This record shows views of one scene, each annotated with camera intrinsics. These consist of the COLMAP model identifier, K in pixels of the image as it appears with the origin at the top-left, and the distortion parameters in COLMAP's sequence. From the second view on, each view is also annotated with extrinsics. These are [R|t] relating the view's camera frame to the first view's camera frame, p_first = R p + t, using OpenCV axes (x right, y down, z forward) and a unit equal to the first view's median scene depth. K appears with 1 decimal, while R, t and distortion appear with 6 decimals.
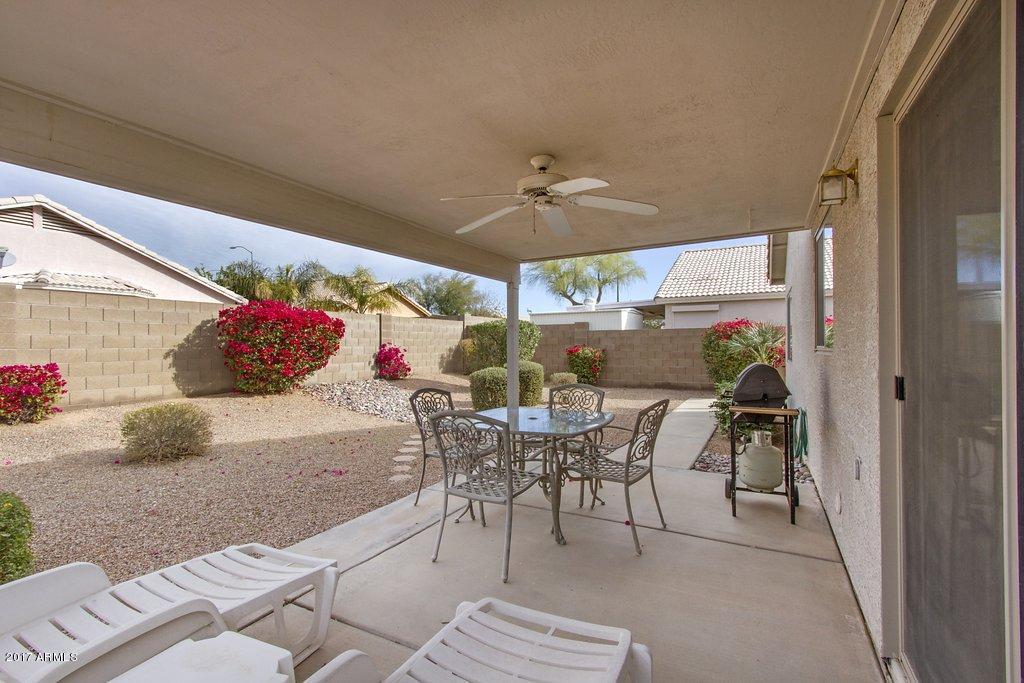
lens RADIAL K [[470.4, 0, 512.0], [0, 470.4, 341.5], [0, 0, 1]] dist [0.000854, -0.000090]
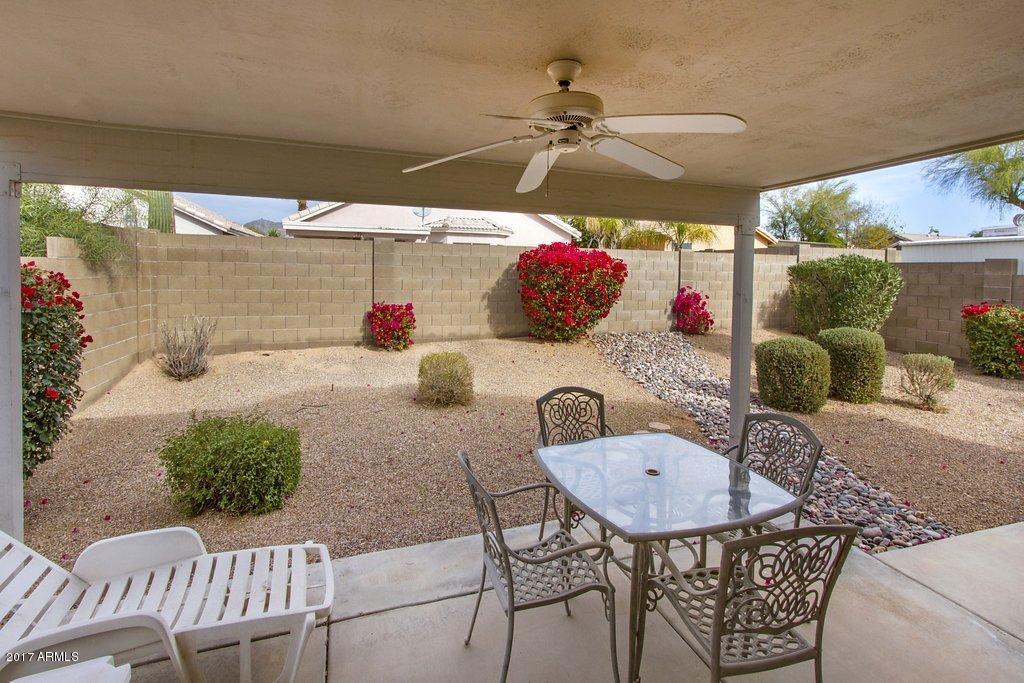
lens RADIAL K [[540.0, 0, 511.6], [0, 540.0, 286.8], [0, 0, 1]] dist [0.000967, -0.000361]
pose [[0.736634, 0.011965, -0.676186, 0.154655], [0.020535, 0.998987, 0.040047, -0.045434], [0.675980, -0.043385, 0.735642, 0.144583]]
